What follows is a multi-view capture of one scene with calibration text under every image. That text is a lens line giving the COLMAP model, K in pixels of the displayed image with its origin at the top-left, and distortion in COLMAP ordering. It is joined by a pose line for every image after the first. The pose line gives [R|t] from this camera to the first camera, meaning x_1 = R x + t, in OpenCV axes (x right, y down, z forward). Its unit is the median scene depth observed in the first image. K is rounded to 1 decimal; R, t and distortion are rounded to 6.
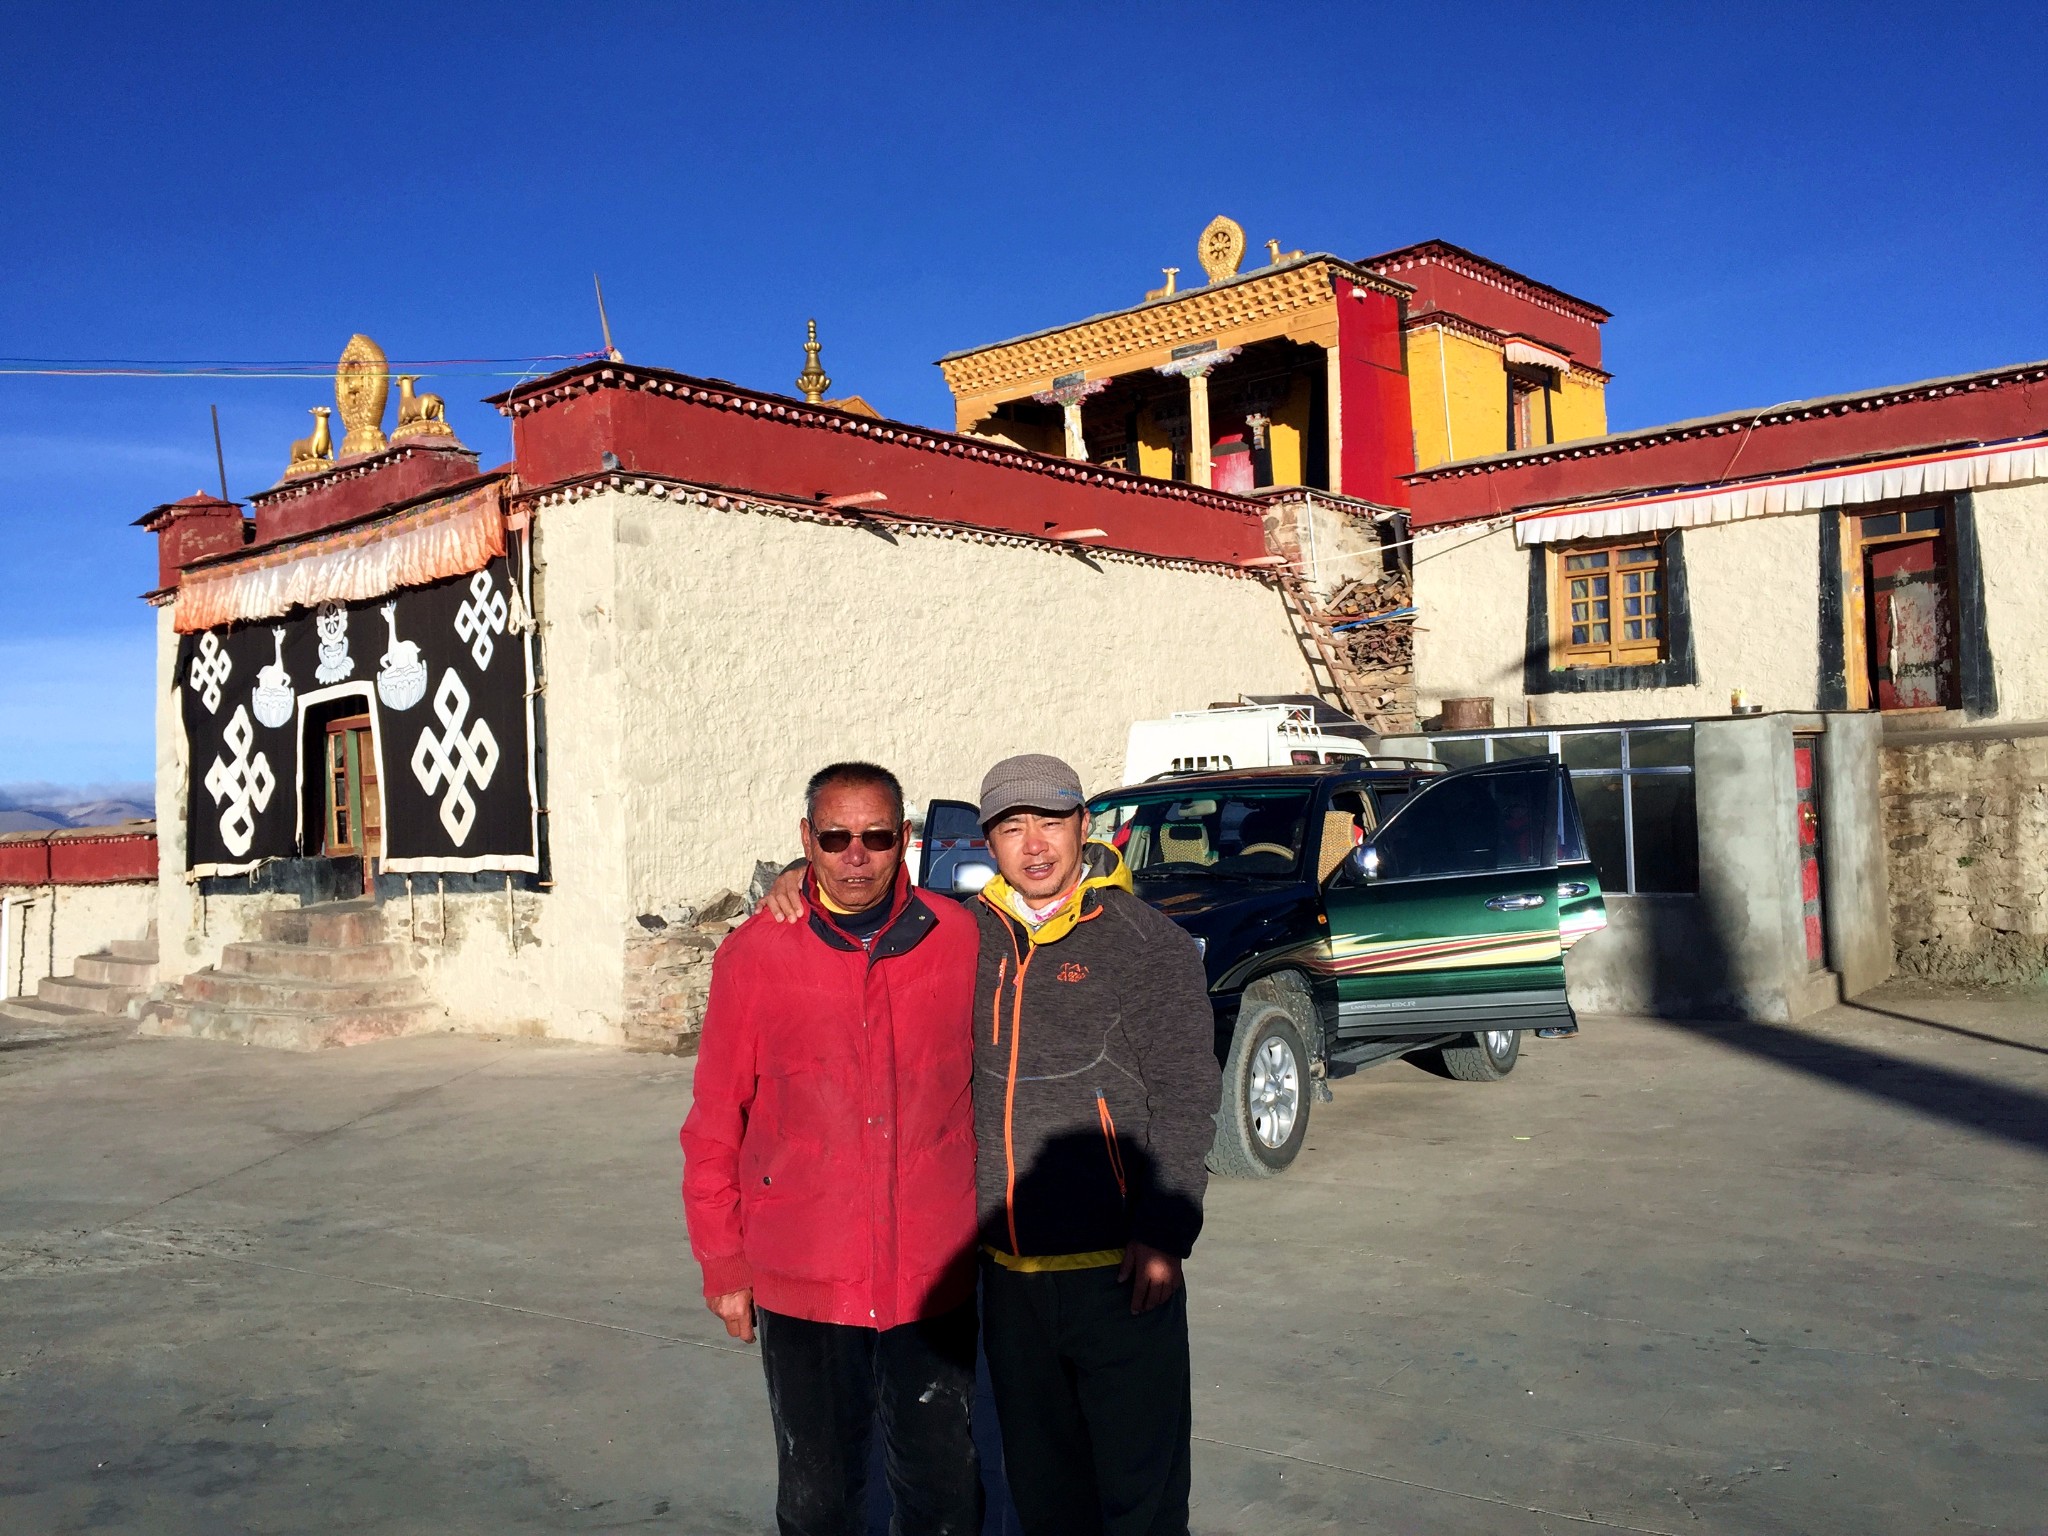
lens RADIAL K [[1749.8, 0, 1021.4], [0, 1749.8, 793.5], [0, 0, 1]] dist [0.102317, -0.122030]
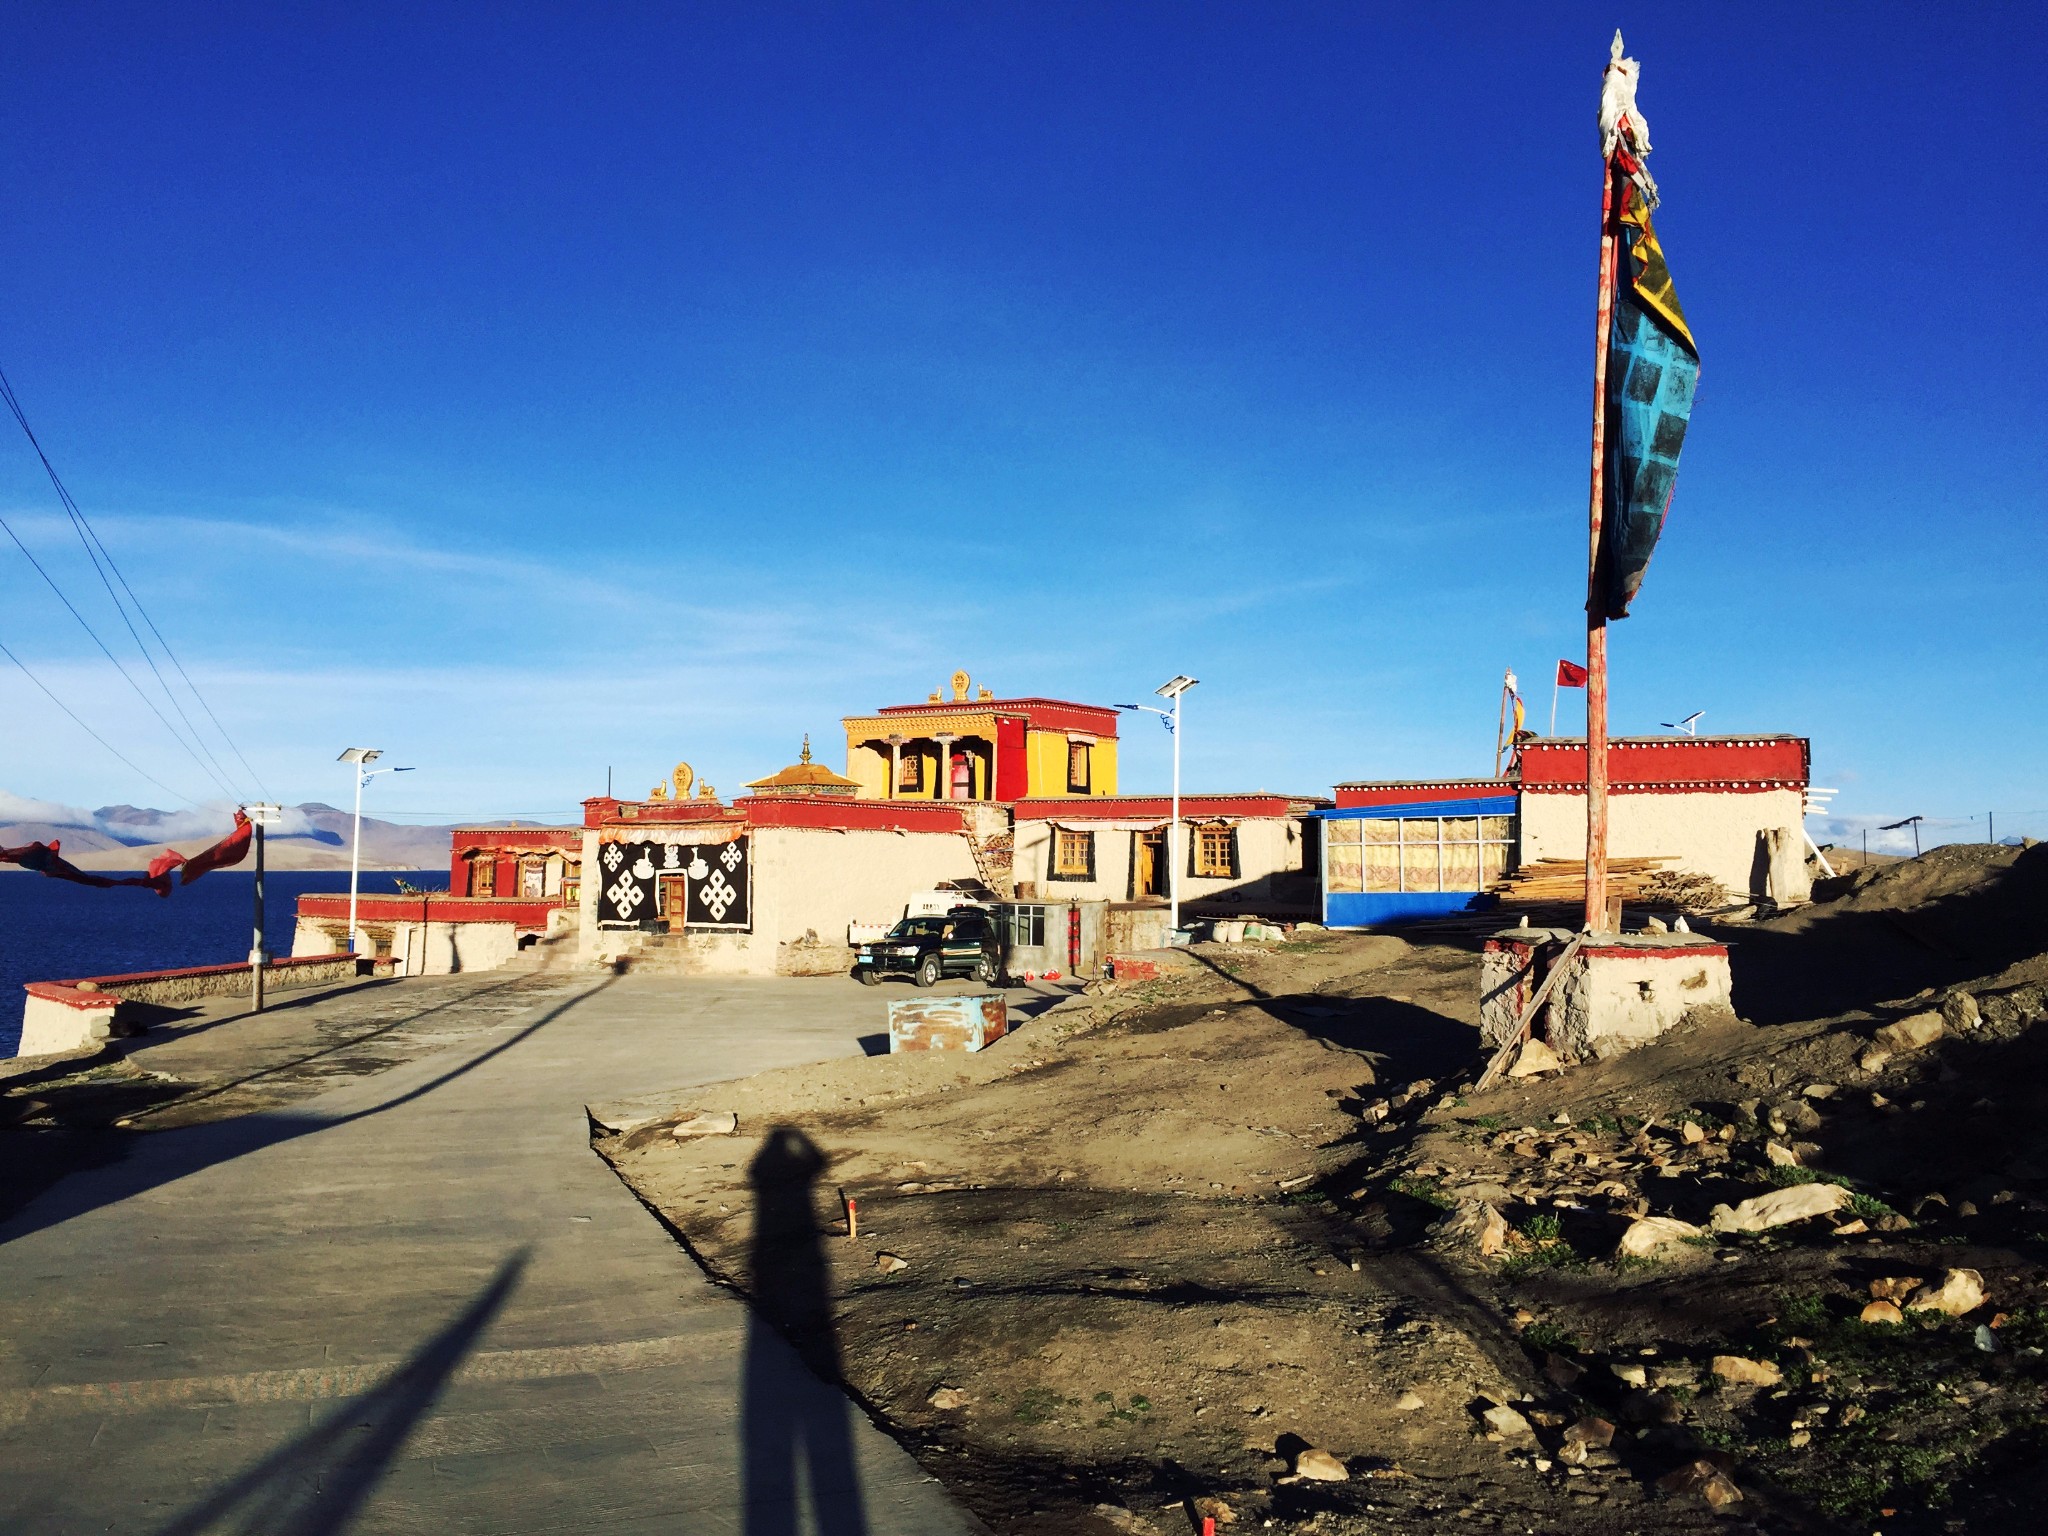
lens RADIAL K [[1749.8, 0, 1021.4], [0, 1749.8, 793.5], [0, 0, 1]] dist [0.102317, -0.122030]
pose [[0.991859, 0.051901, 0.116284, -0.124460], [-0.047658, 0.998103, -0.038982, -0.102919], [-0.118086, 0.033123, 0.992451, -2.288301]]
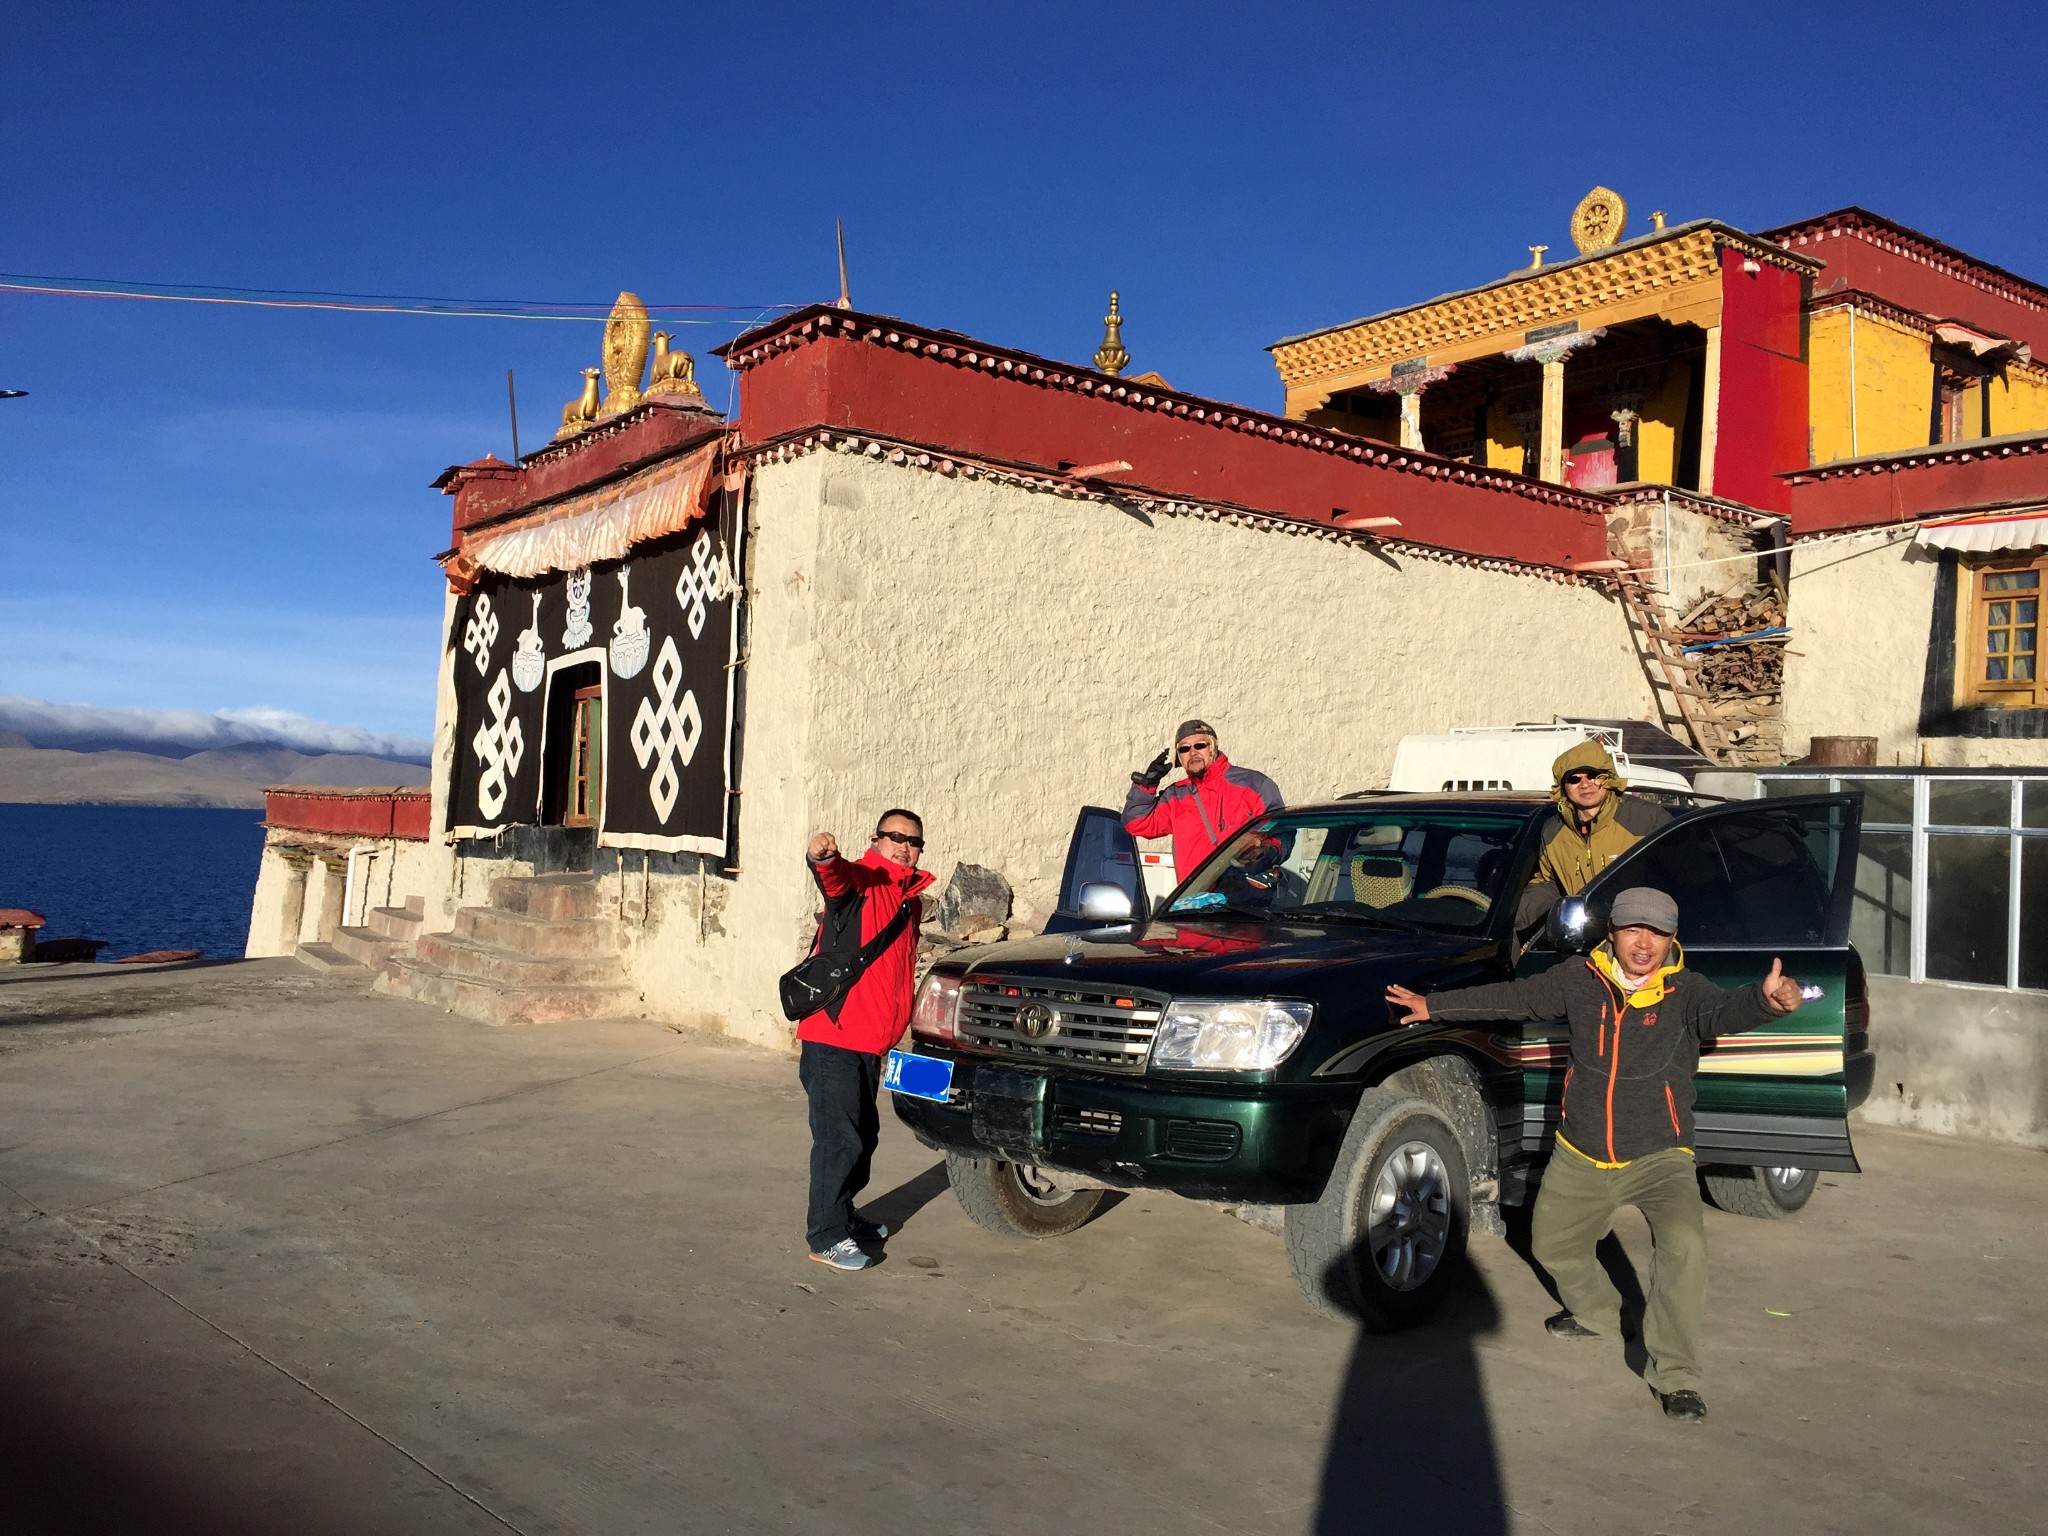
lens RADIAL K [[1749.8, 0, 1021.4], [0, 1749.8, 793.5], [0, 0, 1]] dist [0.102317, -0.122030]
pose [[0.975743, 0.067074, -0.208390, 0.058235], [-0.068904, 0.997622, -0.001523, 0.001643], [0.207792, 0.015845, 0.978045, 0.104712]]
